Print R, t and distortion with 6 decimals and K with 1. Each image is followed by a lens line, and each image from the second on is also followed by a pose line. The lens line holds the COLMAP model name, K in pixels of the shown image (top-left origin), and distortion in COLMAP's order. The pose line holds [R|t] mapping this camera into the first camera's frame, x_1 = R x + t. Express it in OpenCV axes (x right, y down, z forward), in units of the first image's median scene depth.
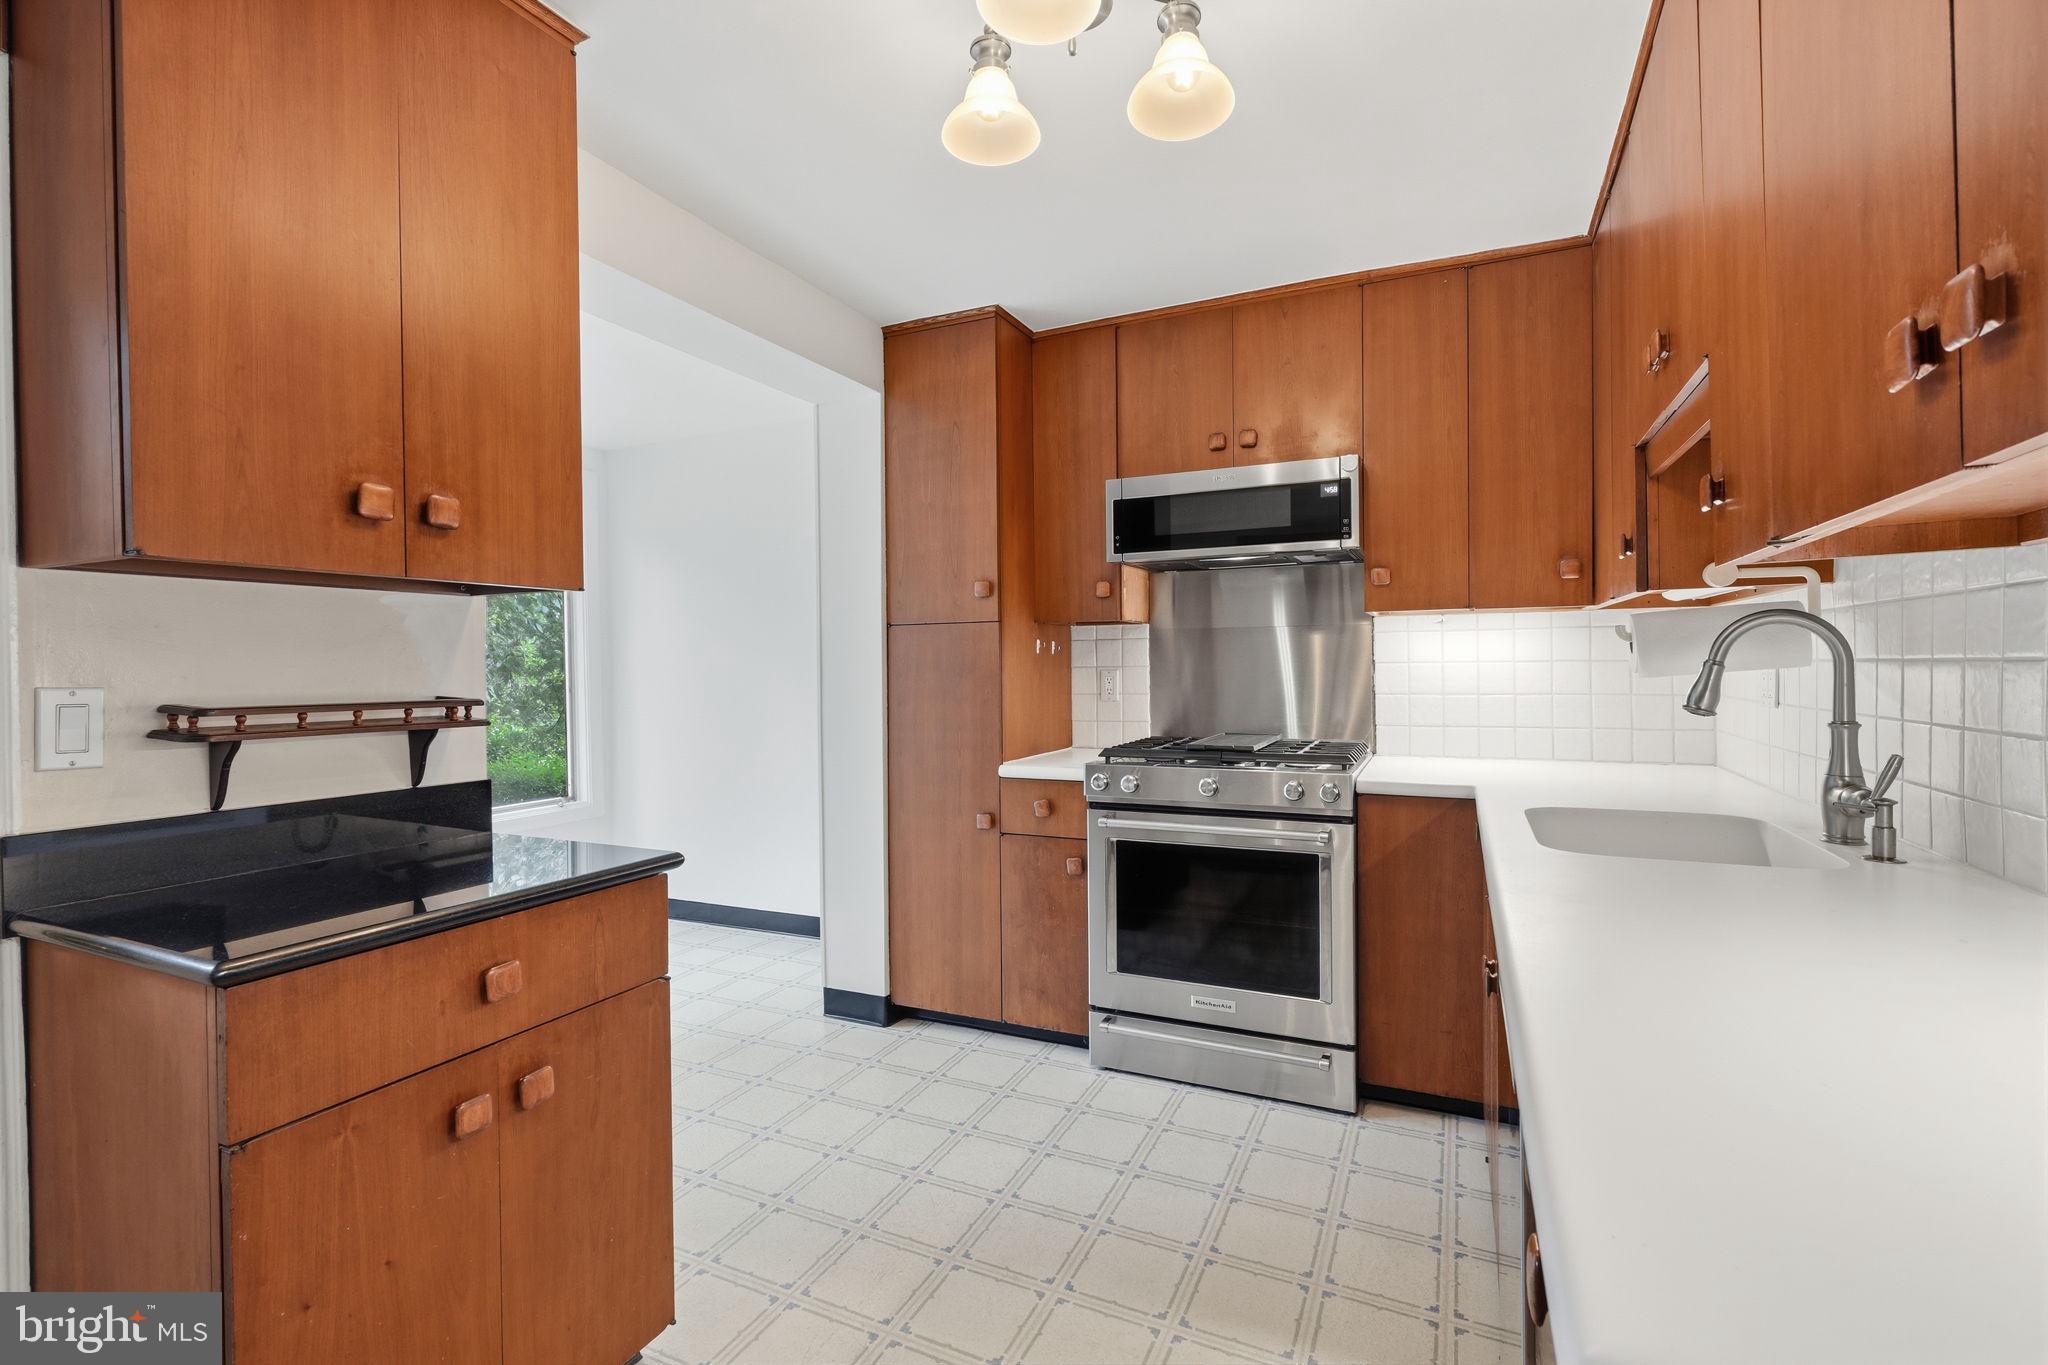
lens RADIAL K [[914.9, 0, 1034.3], [0, 914.9, 679.8], [0, 0, 1]] dist [0.000185, 0.000230]
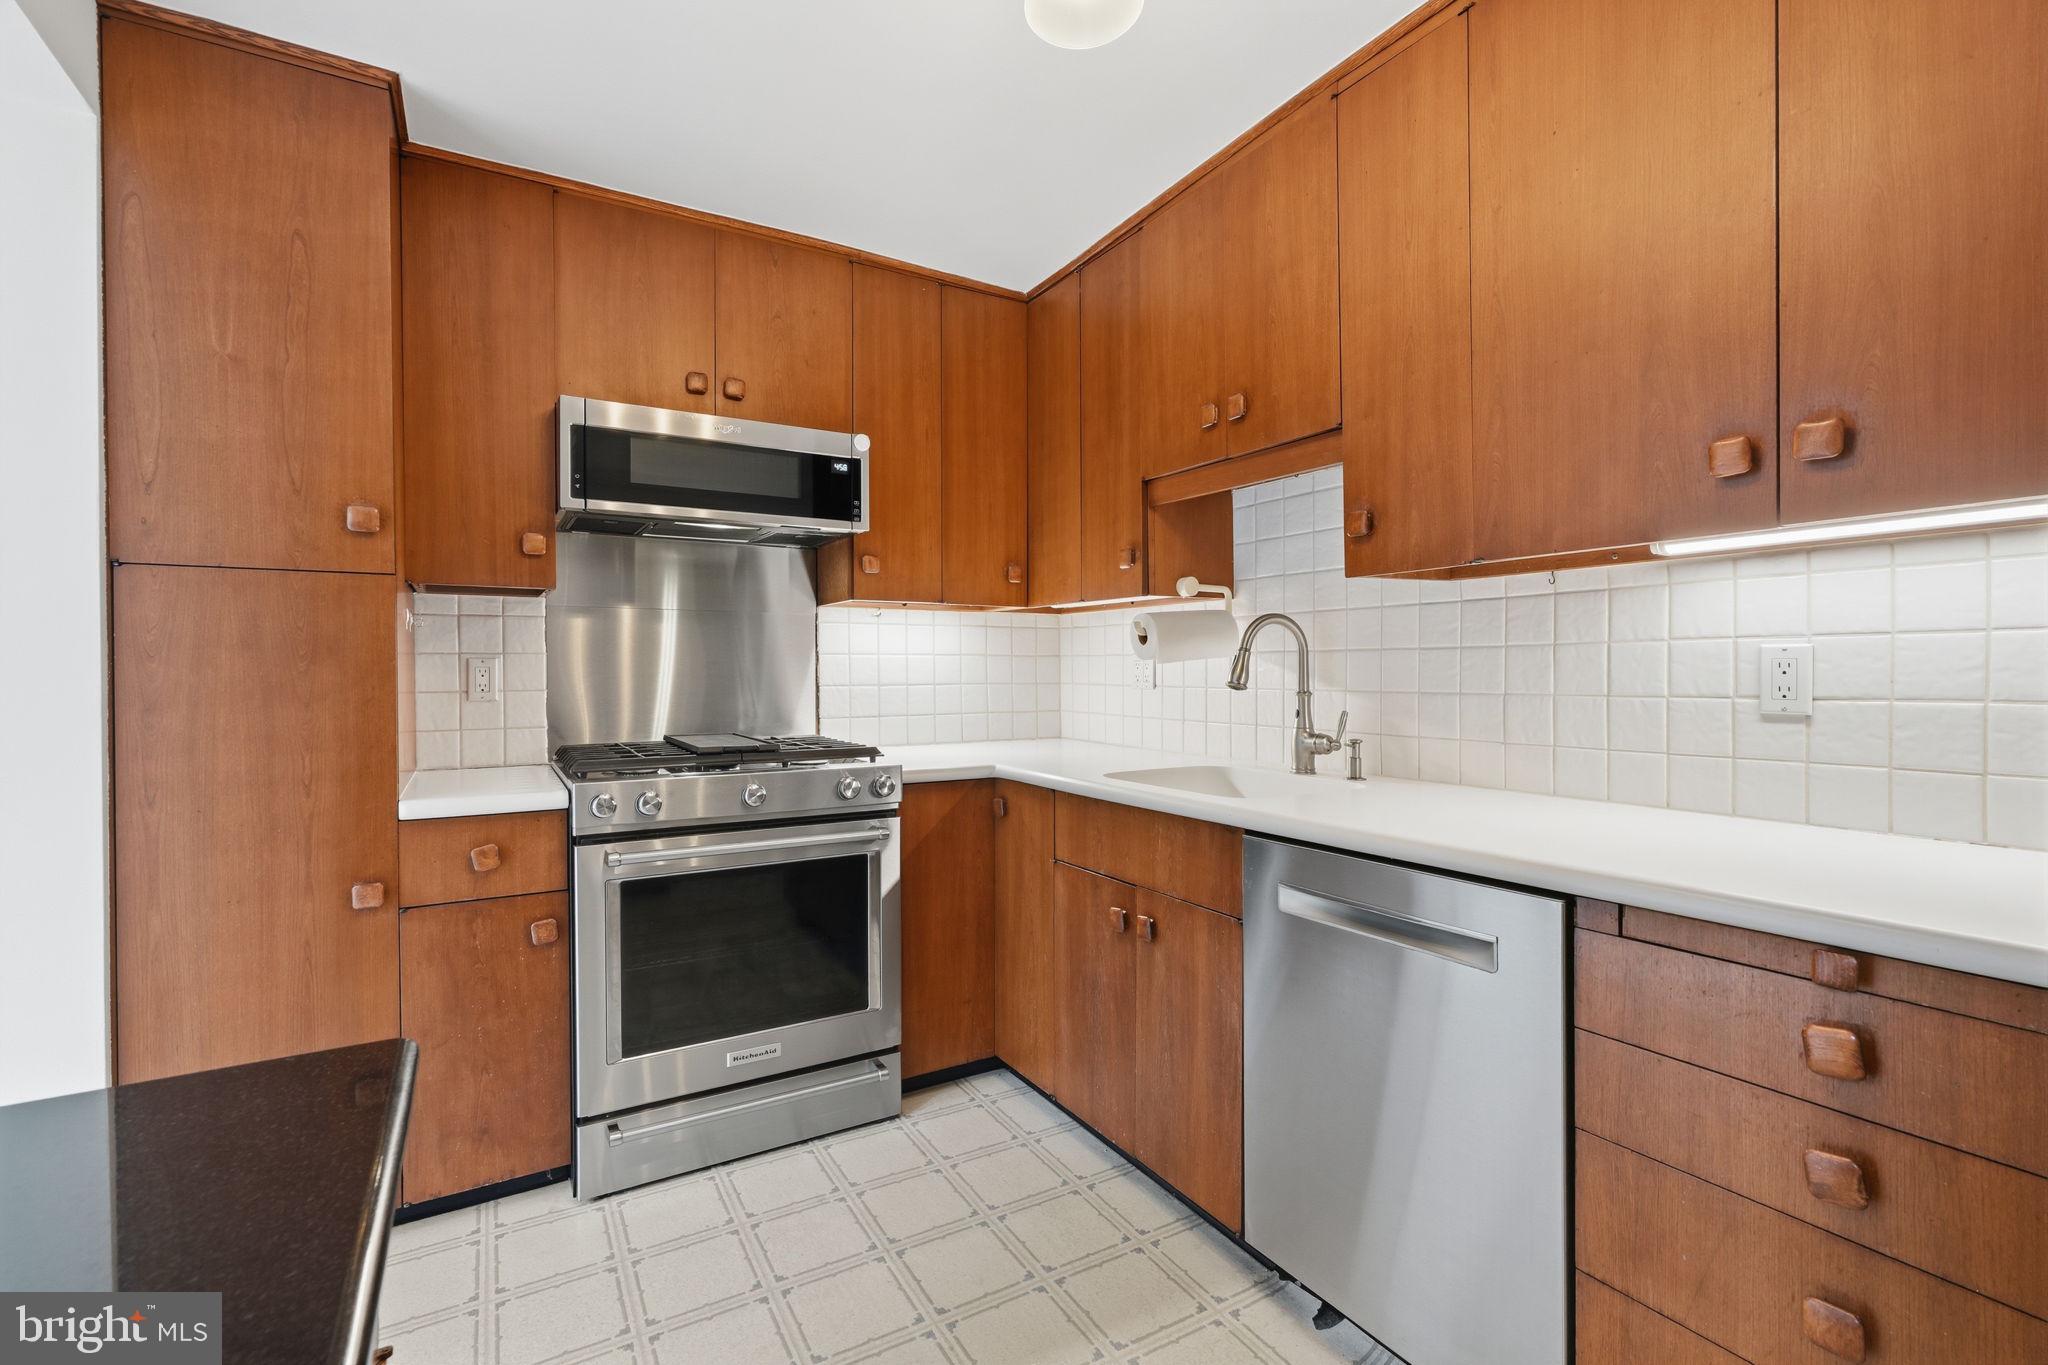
lens RADIAL K [[909.4, 0, 1024.0], [0, 909.4, 682.5], [0, 0, 1]] dist [-0.000301, -0.000034]
pose [[0.567560, -0.003834, 0.823323, -0.343189], [0.009325, 0.999955, -0.001772, 0.017627], [-0.823279, 0.008683, 0.567571, 0.317479]]
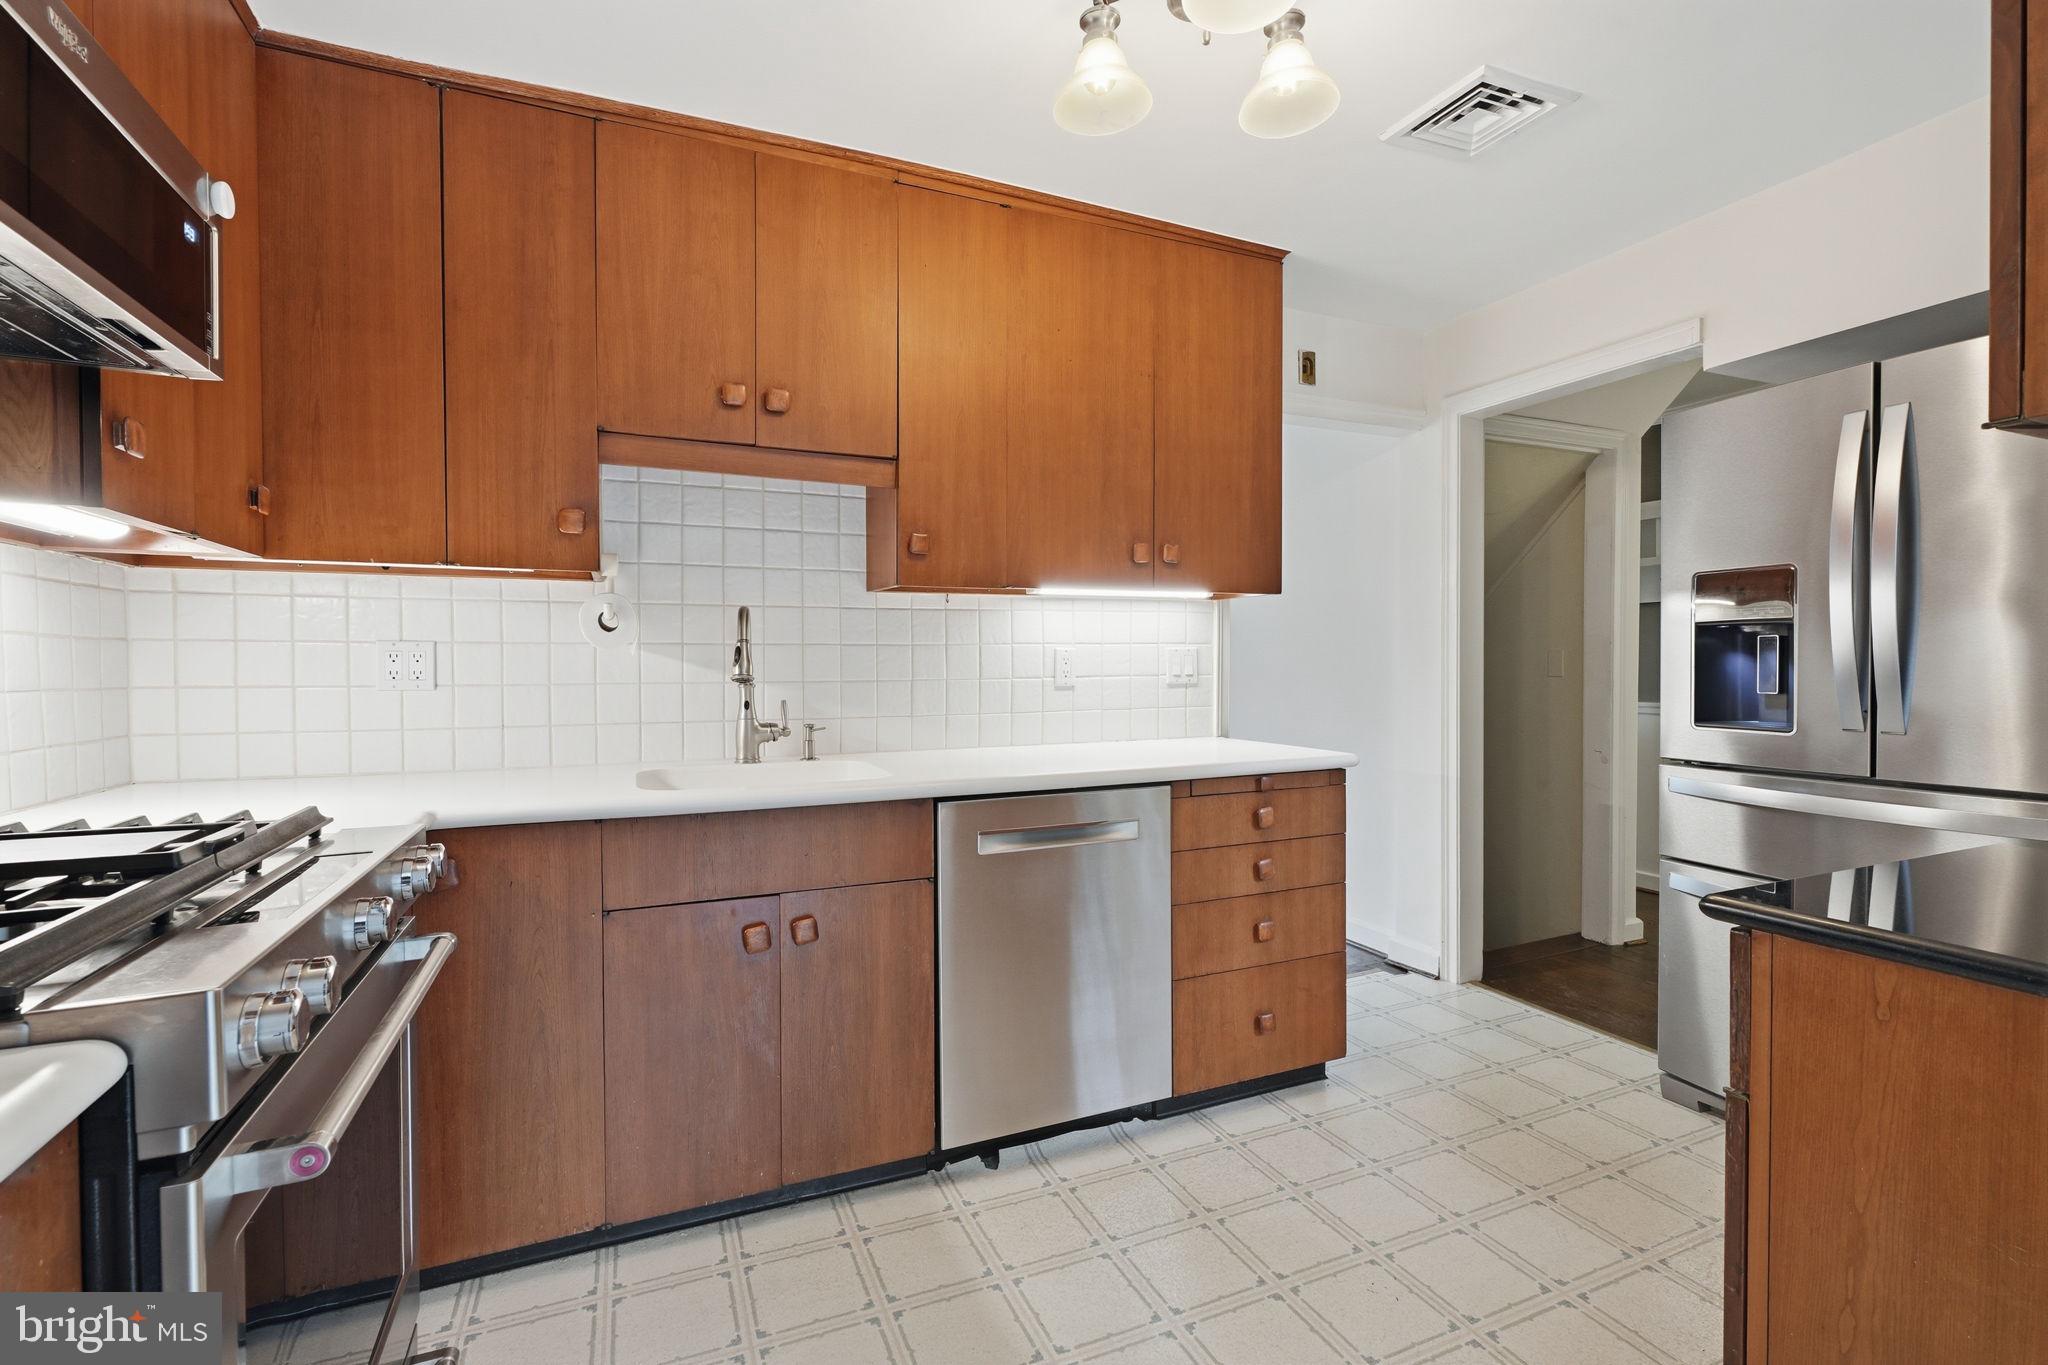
lens RADIAL K [[909.4, 0, 1024.0], [0, 909.4, 682.5], [0, 0, 1]] dist [-0.000301, -0.000034]
pose [[-0.742701, 0.000559, 0.669623, -0.277350], [0.022298, 0.999466, 0.023898, 0.010997], [-0.669252, 0.032680, -0.742316, 1.071333]]
